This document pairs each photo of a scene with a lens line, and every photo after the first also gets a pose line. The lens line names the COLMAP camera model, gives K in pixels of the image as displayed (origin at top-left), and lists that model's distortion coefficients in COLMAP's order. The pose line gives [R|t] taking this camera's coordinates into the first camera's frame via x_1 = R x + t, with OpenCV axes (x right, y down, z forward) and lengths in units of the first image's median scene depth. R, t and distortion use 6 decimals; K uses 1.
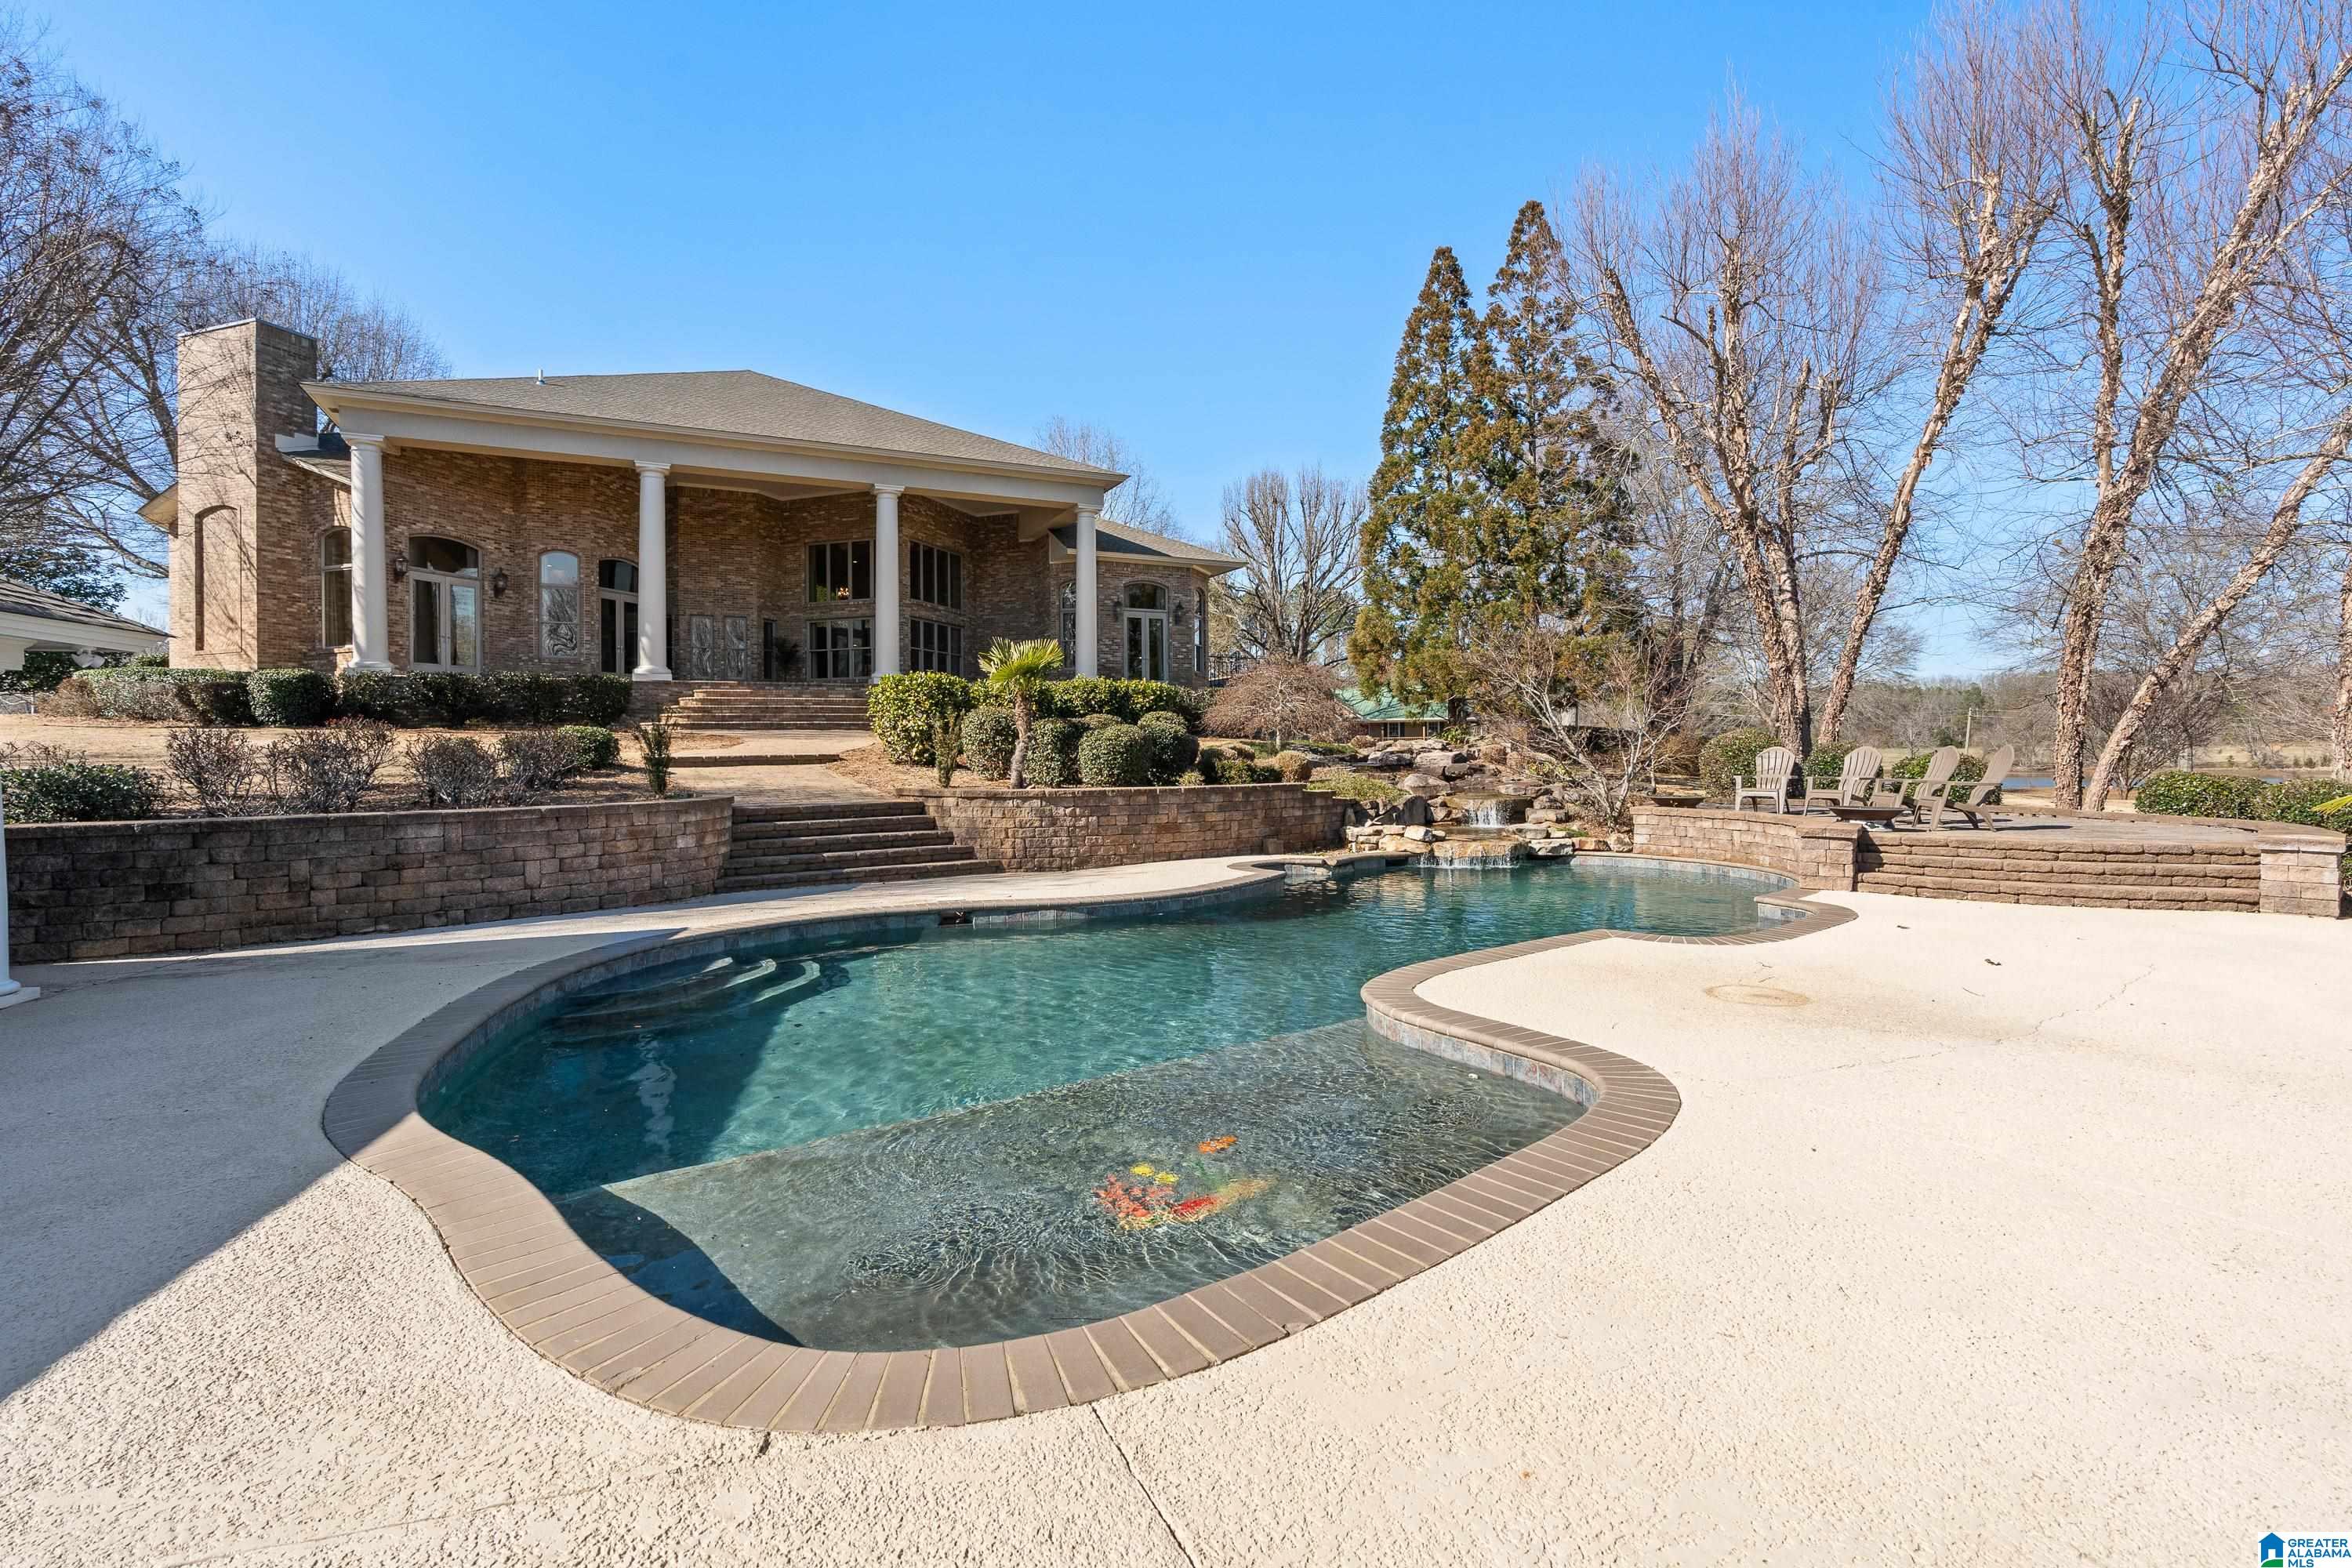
lens RADIAL K [[1133.7, 0, 1179.9], [0, 1133.7, 735.9], [0, 0, 1]] dist [-0.001343, 0.000771]
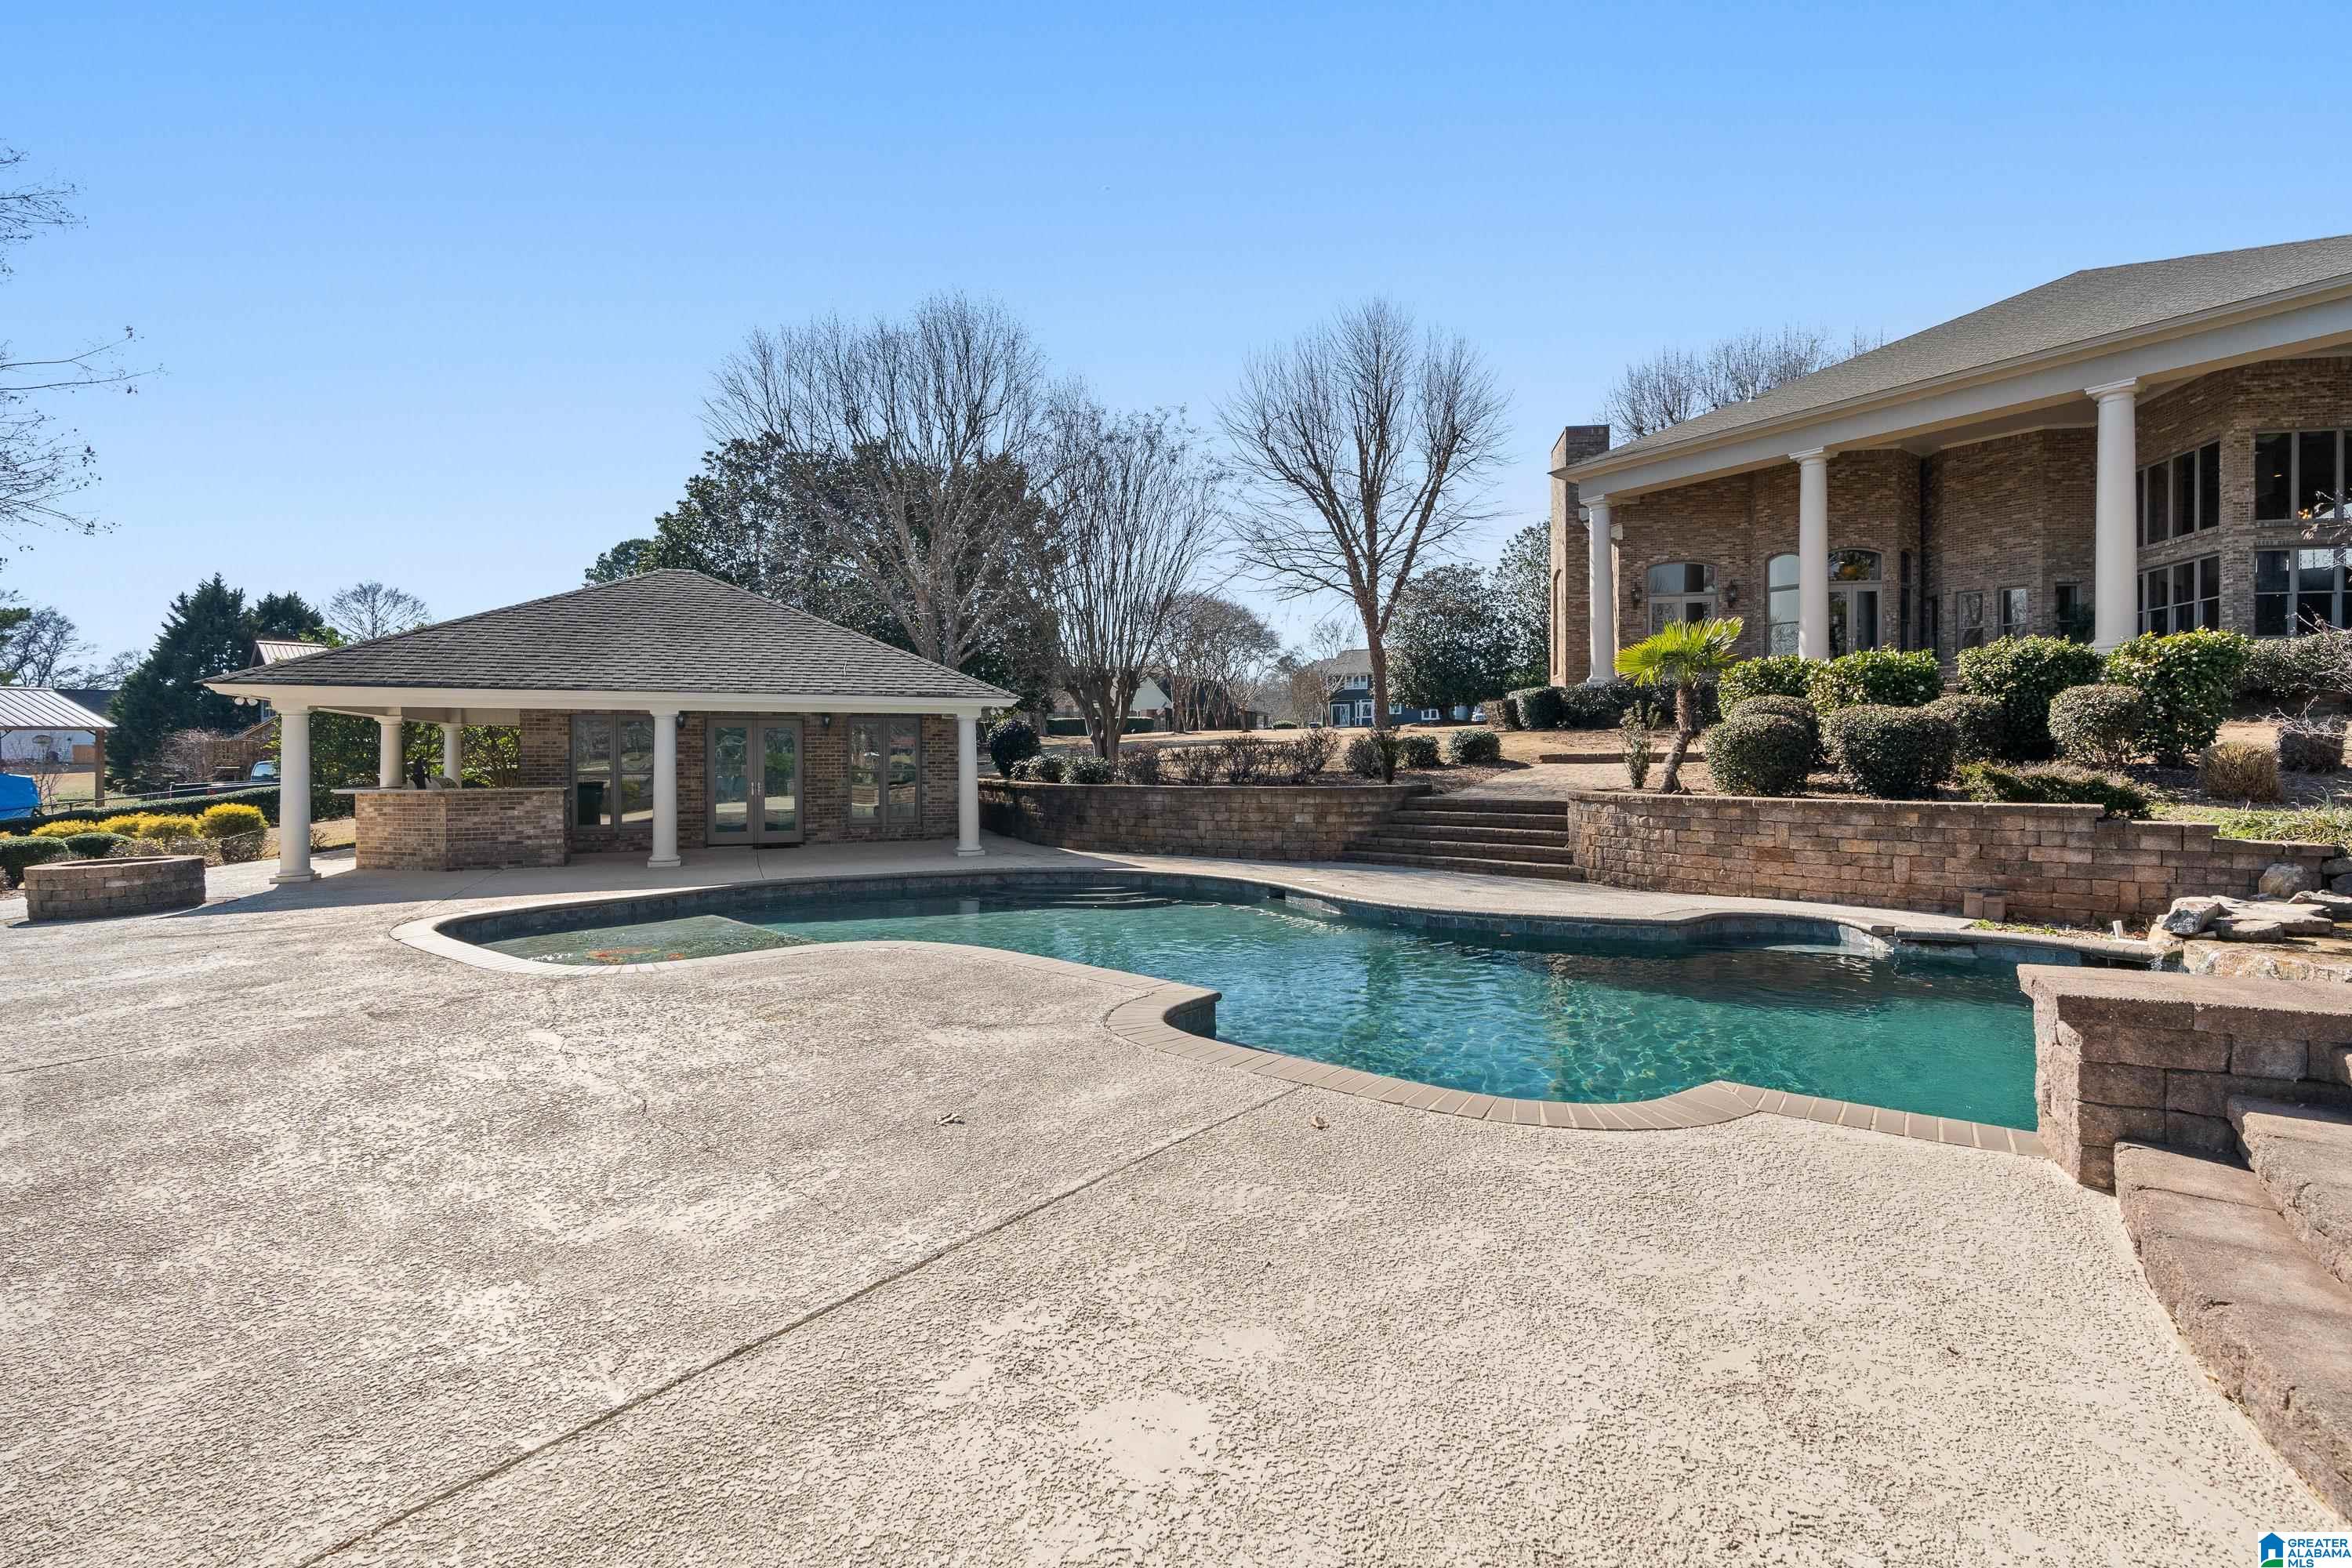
lens RADIAL K [[1133.7, 0, 1179.9], [0, 1133.7, 735.9], [0, 0, 1]] dist [-0.001343, 0.000771]
pose [[0.136829, -0.010829, -0.990535, 0.595850], [0.016414, 0.999828, -0.008663, 0.004159], [0.990459, -0.015074, 0.136983, 0.467267]]
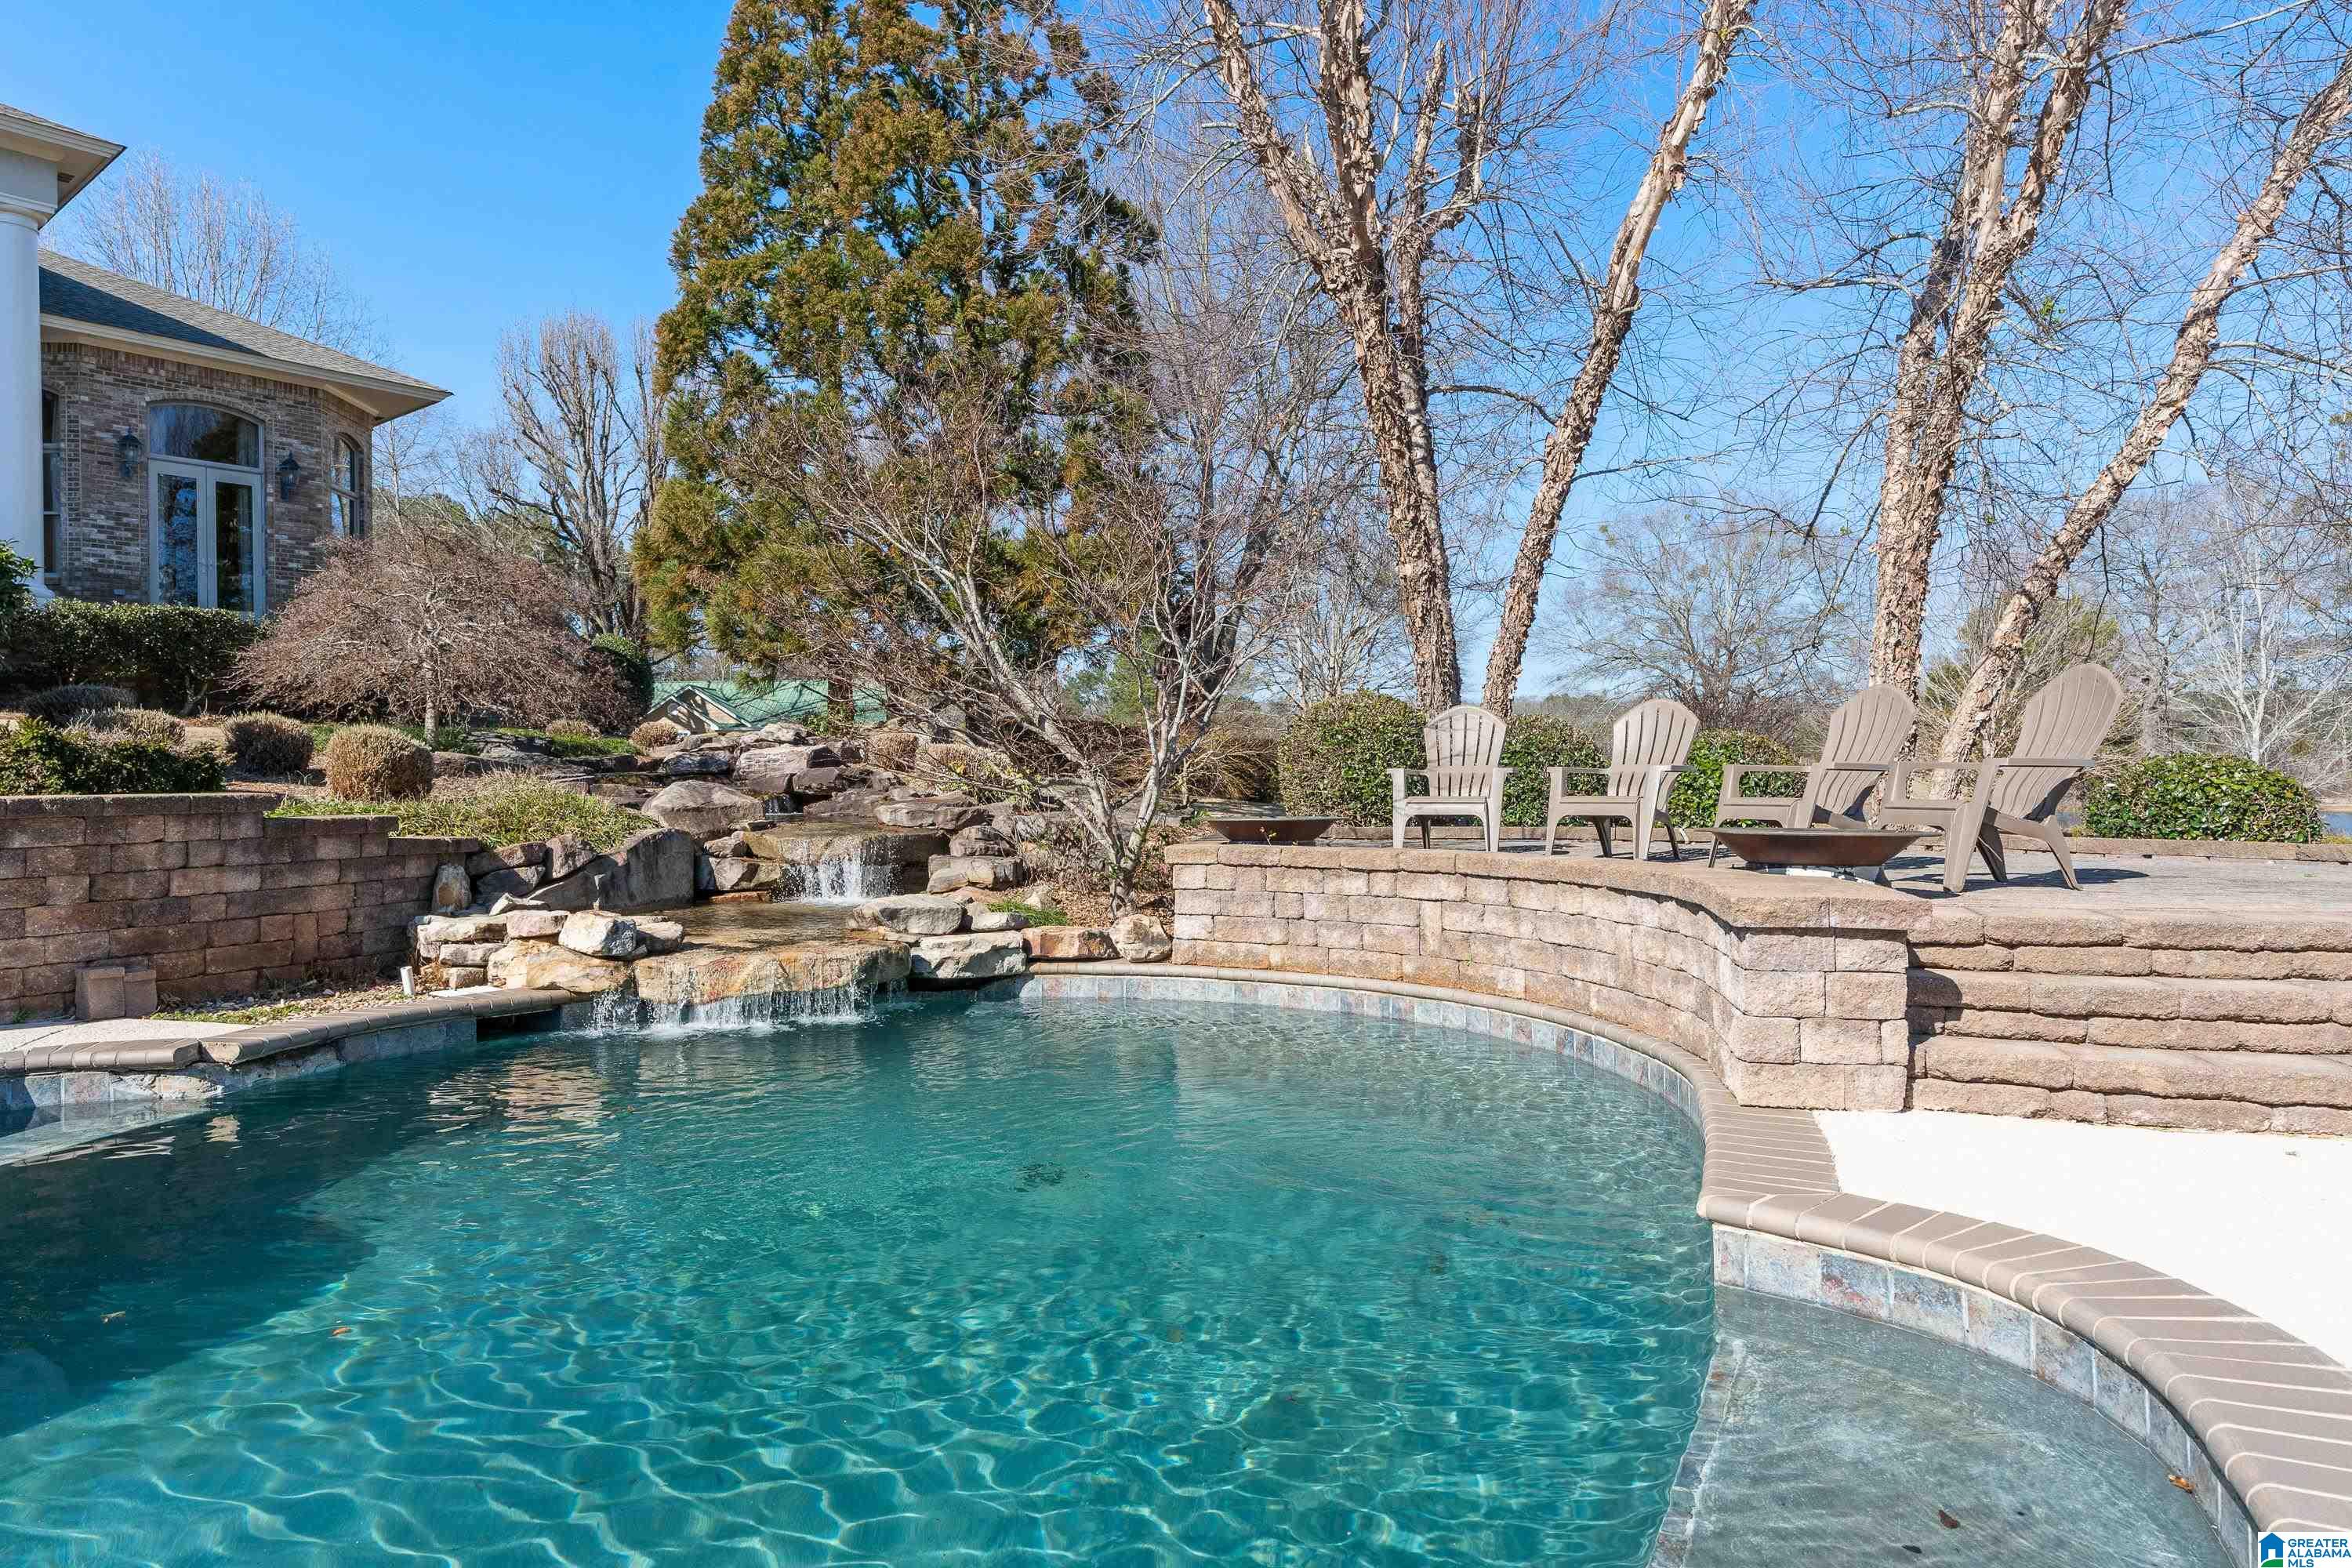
lens RADIAL K [[1494.0, 0, 1176.0], [0, 1494.0, 784.0], [0, 0, 1]] dist [0.005426, 0.001583]
pose [[0.916071, -0.000869, 0.401016, 0.176105], [-0.003778, 0.999935, 0.010799, 0.032551], [-0.400999, -0.011408, 0.916007, 0.478105]]
